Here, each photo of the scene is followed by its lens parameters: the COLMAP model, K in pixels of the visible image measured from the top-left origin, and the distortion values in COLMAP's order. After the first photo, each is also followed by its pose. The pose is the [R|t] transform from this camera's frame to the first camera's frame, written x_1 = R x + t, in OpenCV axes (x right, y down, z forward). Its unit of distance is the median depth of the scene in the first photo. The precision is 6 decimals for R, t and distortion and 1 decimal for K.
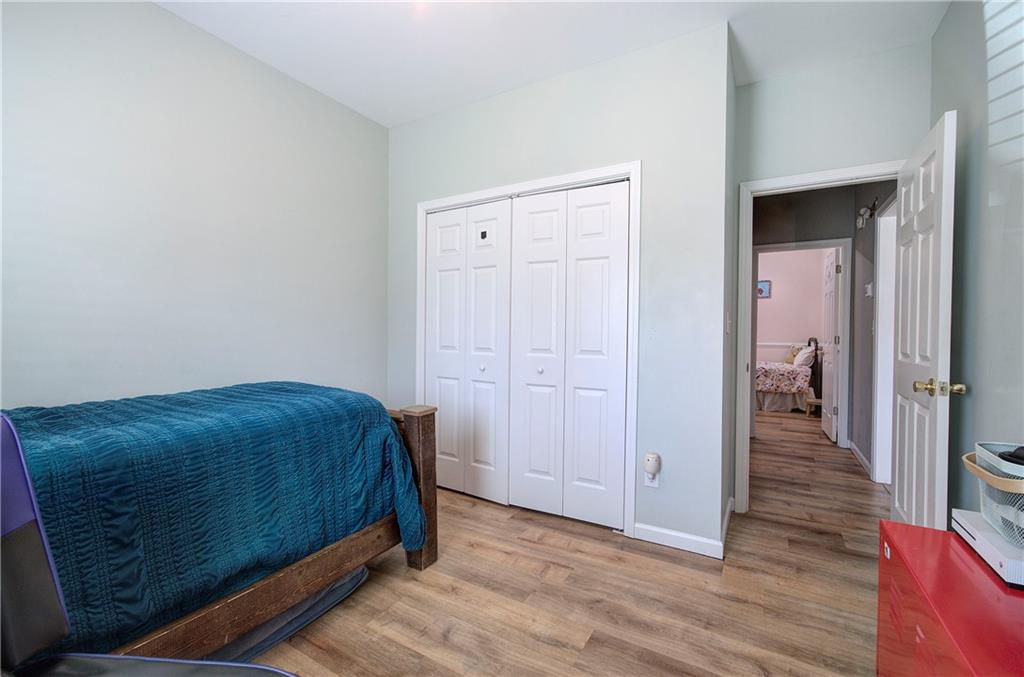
lens RADIAL K [[432.8, 0, 513.7], [0, 432.8, 335.6], [0, 0, 1]] dist [-0.015477, 0.000181]
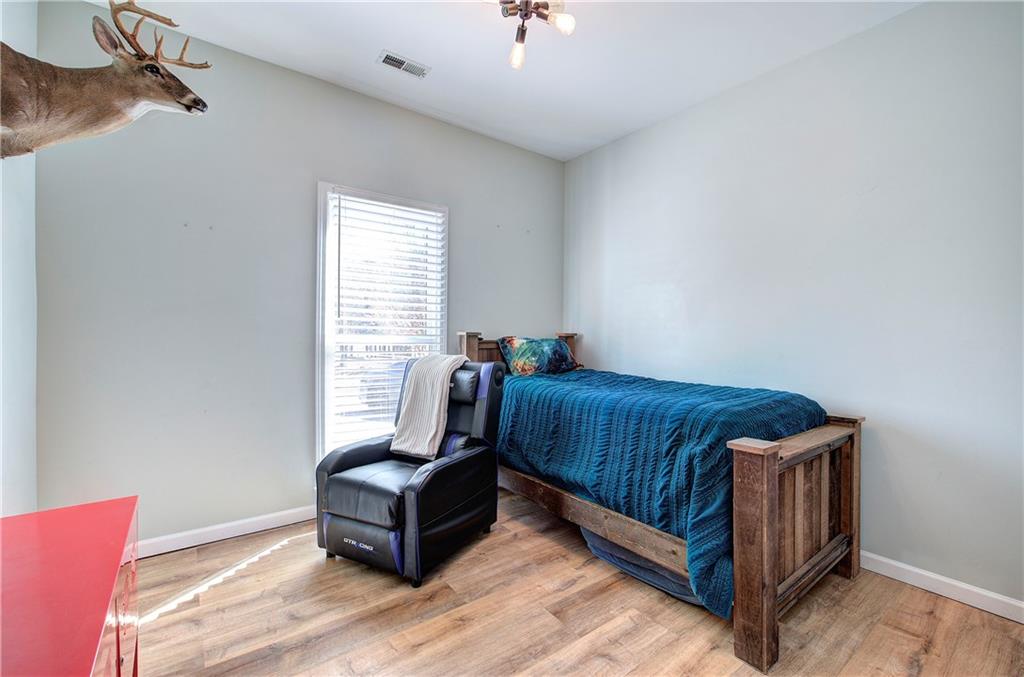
lens RADIAL K [[432.8, 0, 513.7], [0, 432.8, 335.6], [0, 0, 1]] dist [-0.015477, 0.000181]
pose [[-0.402517, -0.004851, -0.915400, 0.770215], [-0.016785, 0.999857, 0.002082, -0.010003], [0.915259, 0.016203, -0.402540, 1.146569]]
